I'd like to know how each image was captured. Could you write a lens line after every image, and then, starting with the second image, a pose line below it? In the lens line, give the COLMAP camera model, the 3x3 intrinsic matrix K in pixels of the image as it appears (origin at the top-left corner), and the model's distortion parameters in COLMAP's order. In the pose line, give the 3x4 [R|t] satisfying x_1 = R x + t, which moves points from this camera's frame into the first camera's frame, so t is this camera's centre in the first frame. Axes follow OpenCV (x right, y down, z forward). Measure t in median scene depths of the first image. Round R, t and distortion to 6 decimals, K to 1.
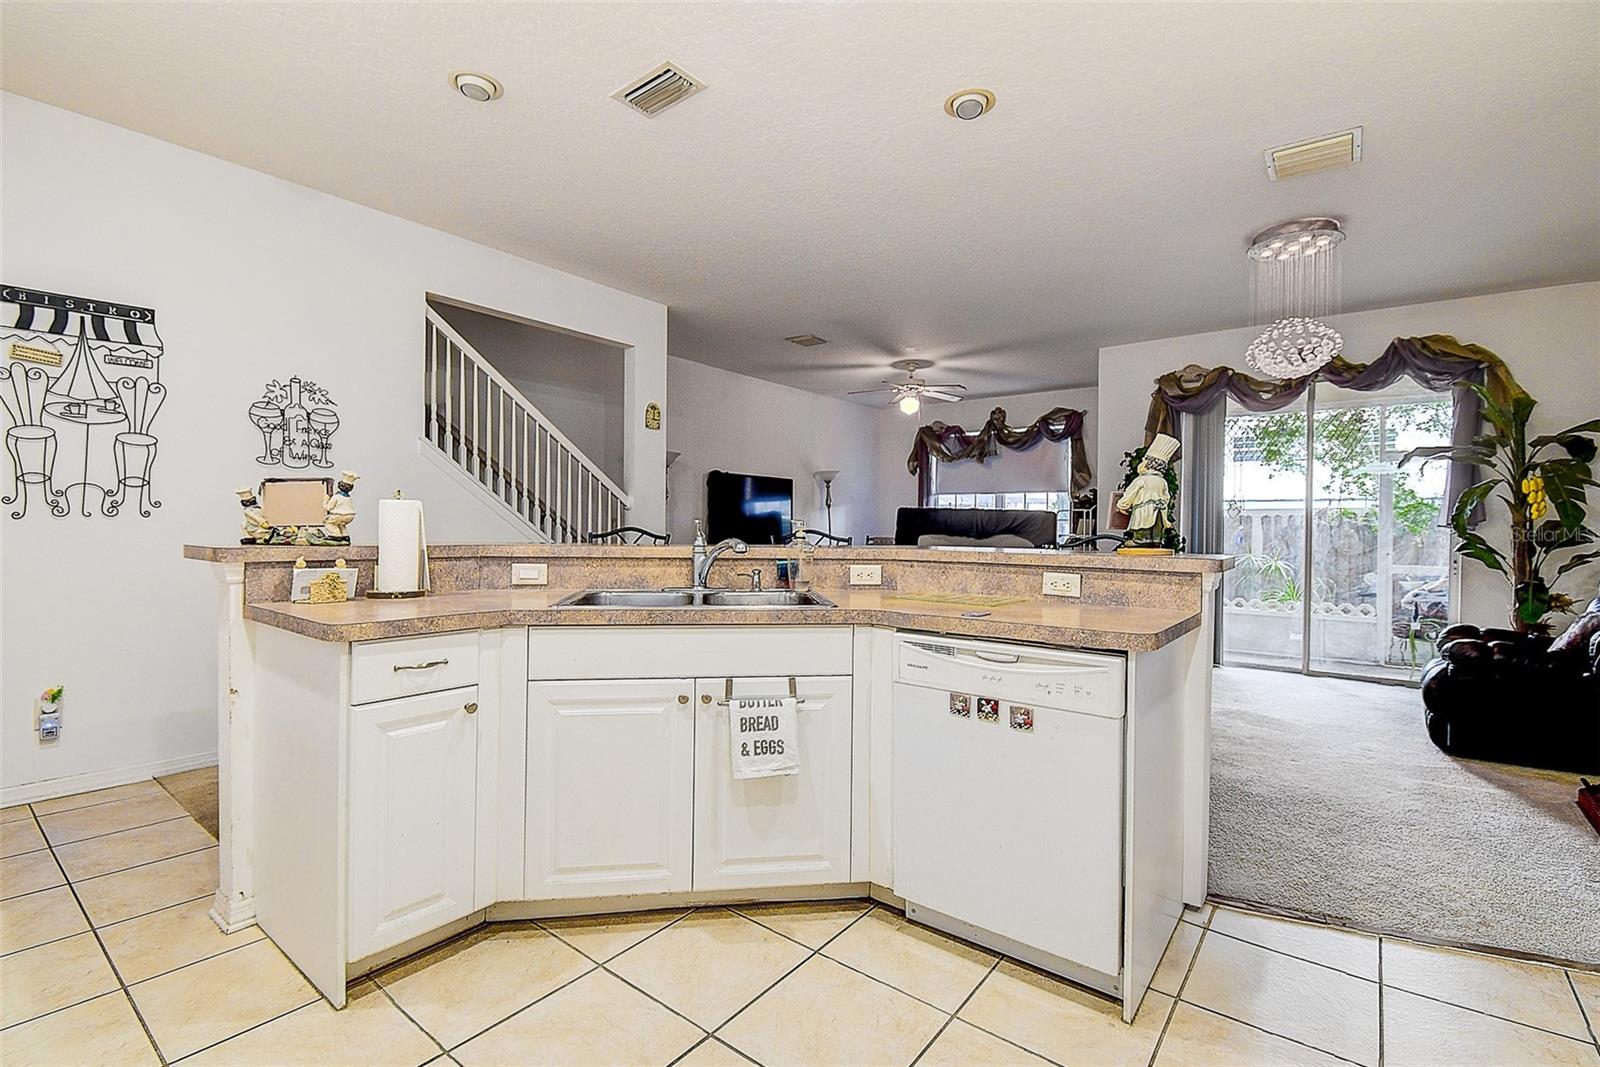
lens RADIAL K [[732.1, 0, 800.0], [0, 732.1, 533.5], [0, 0, 1]] dist [0.030366, -0.025049]
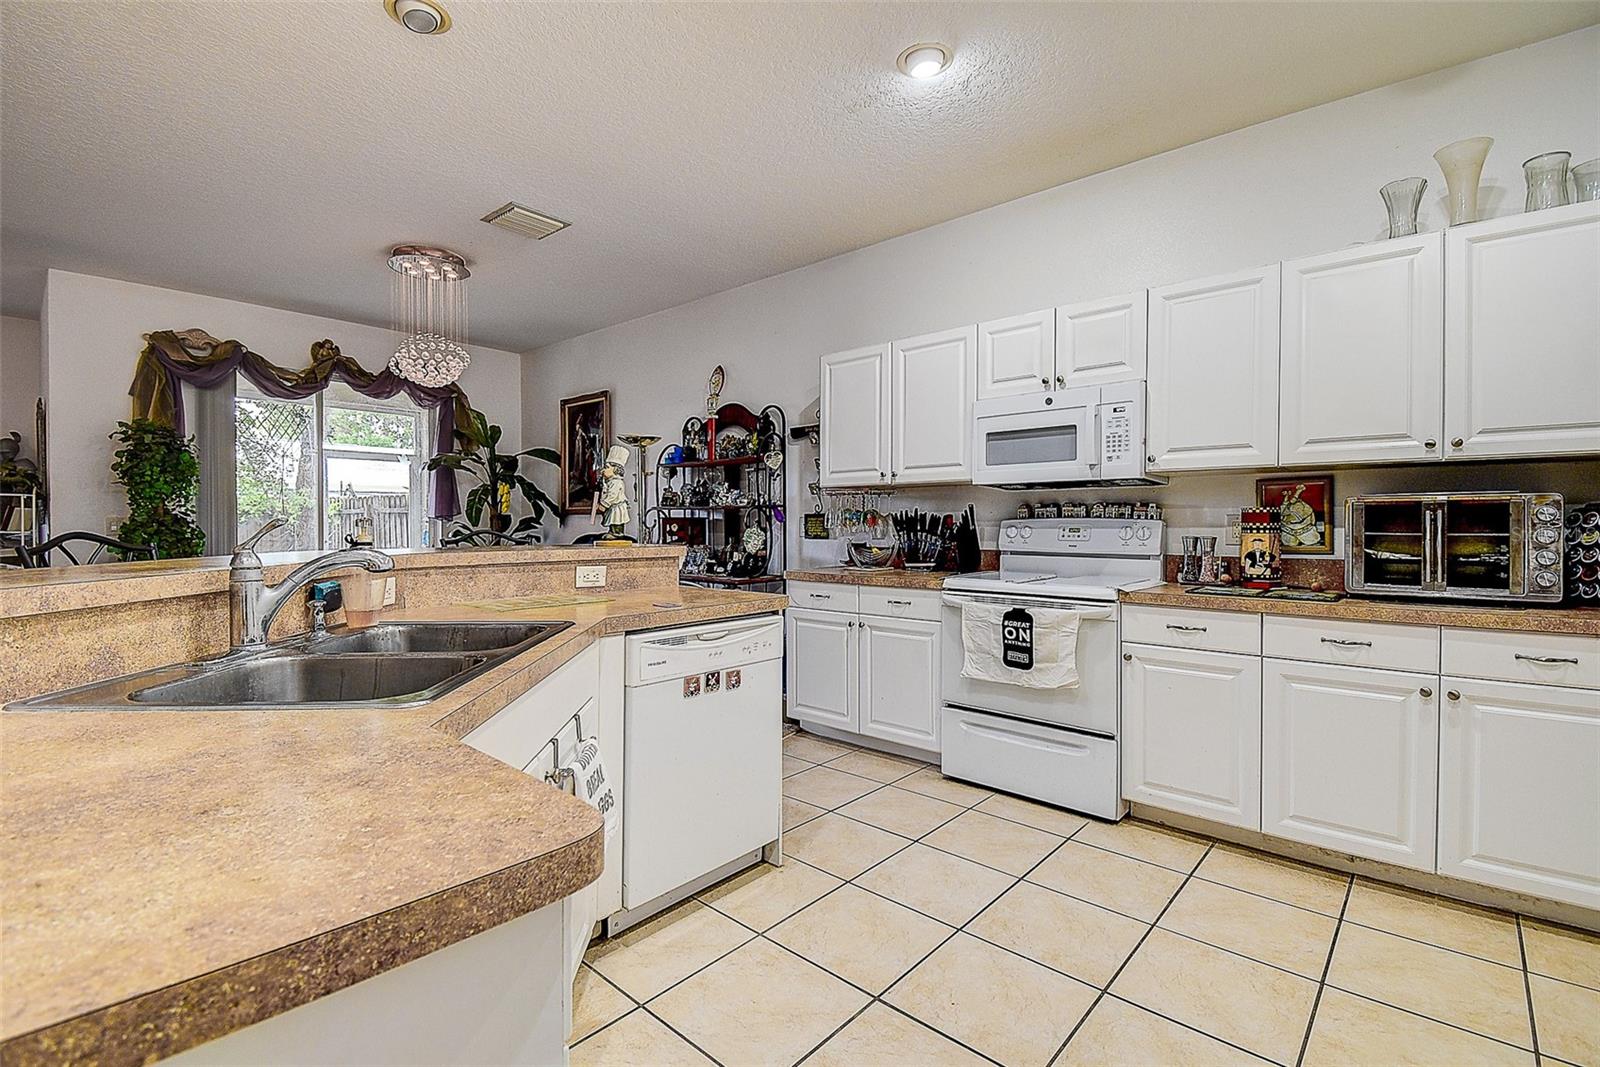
lens RADIAL K [[732.1, 0, 800.0], [0, 732.1, 533.5], [0, 0, 1]] dist [0.030366, -0.025049]
pose [[0.051198, -0.025576, 0.998361, -0.334455], [0.009106, 0.999642, 0.025142, -0.008646], [-0.998647, 0.007804, 0.051413, 0.300653]]
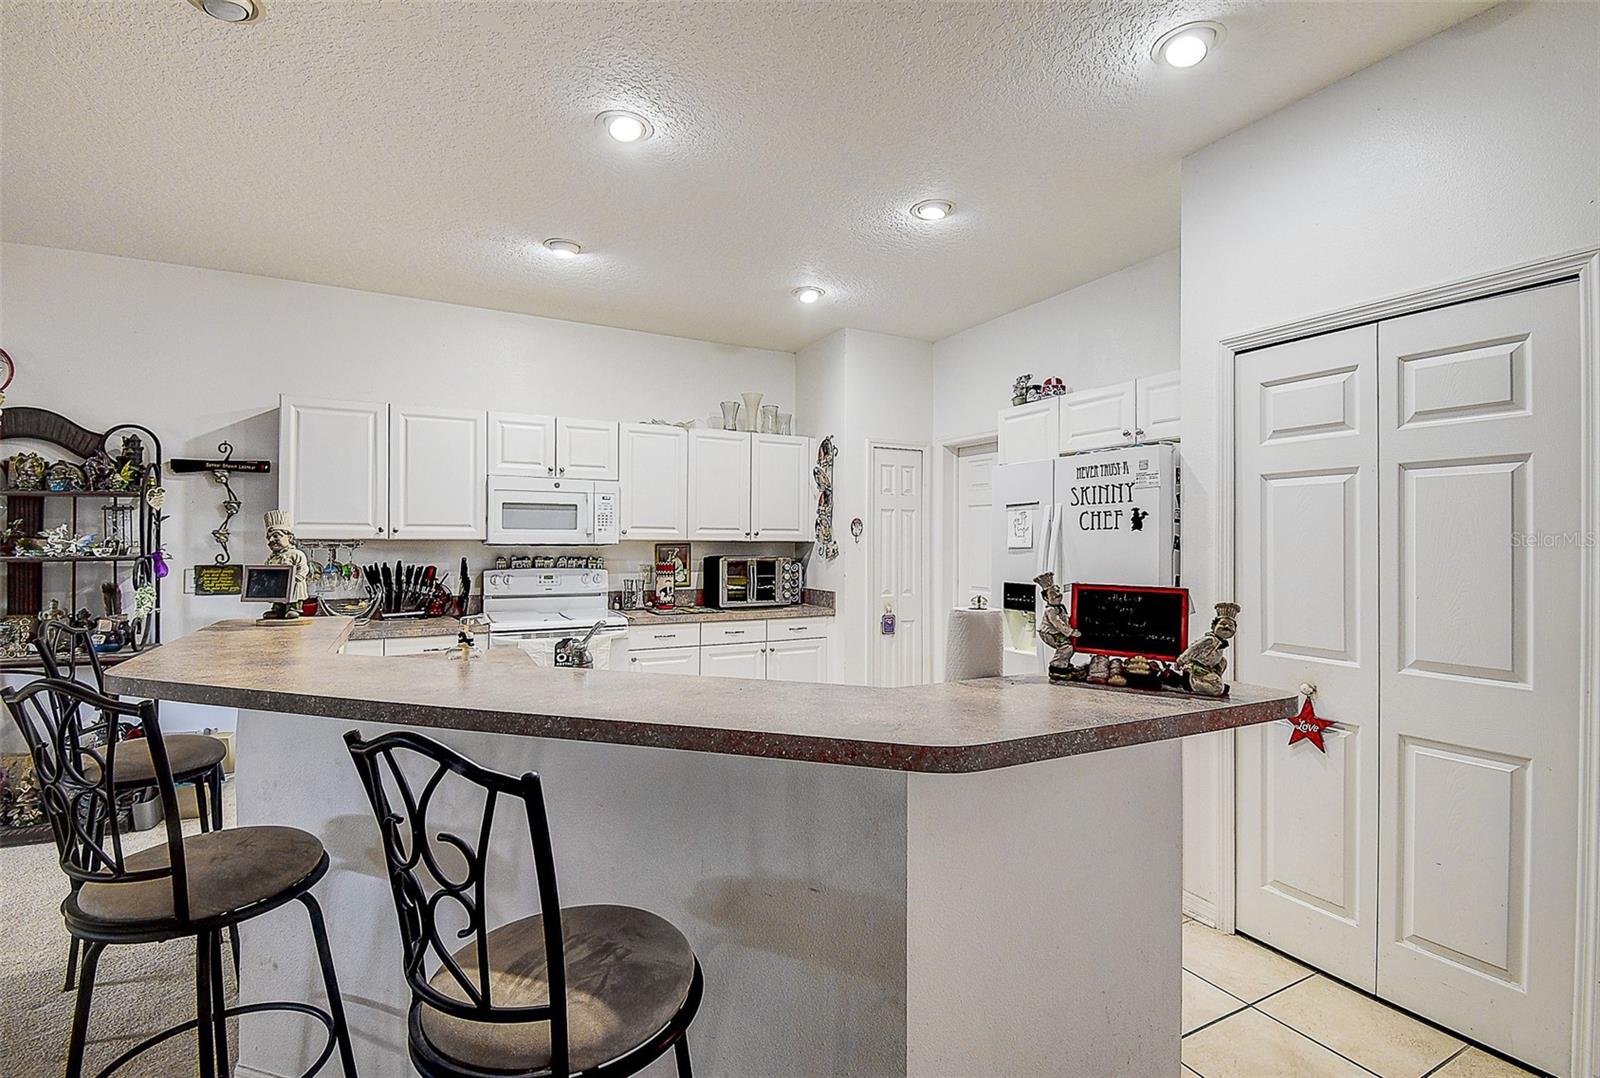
lens RADIAL K [[729.0, 0, 800.0], [0, 729.0, 539.0], [0, 0, 1]] dist [0.036660, -0.028849]
pose [[-0.920710, -0.015455, 0.389942, -0.290840], [-0.012986, 0.999875, 0.008968, -0.050881], [-0.390032, 0.003193, -0.920796, 0.780449]]
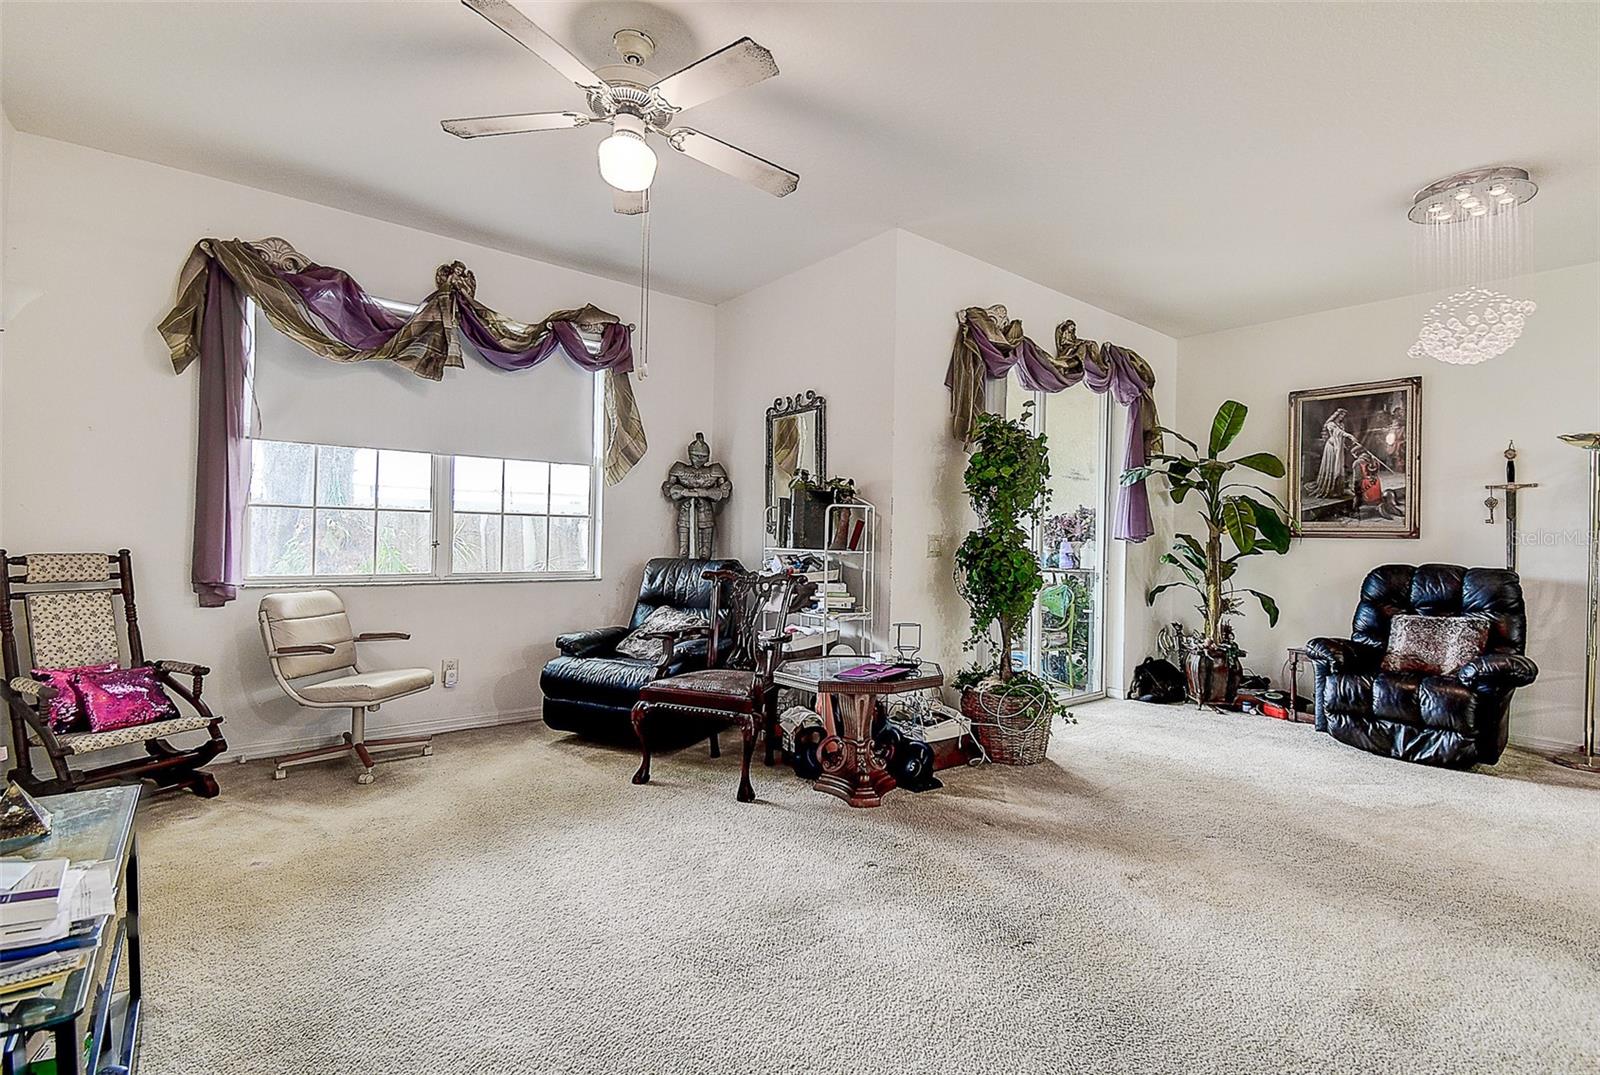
lens RADIAL K [[729.0, 0, 800.0], [0, 729.0, 537.5], [0, 0, 1]] dist [0.036660, -0.028849]
pose [[0.209771, -0.006868, 0.977726, -0.208039], [-0.006738, 0.999941, 0.008470, -0.016855], [-0.977727, -0.008365, 0.209713, 1.185820]]
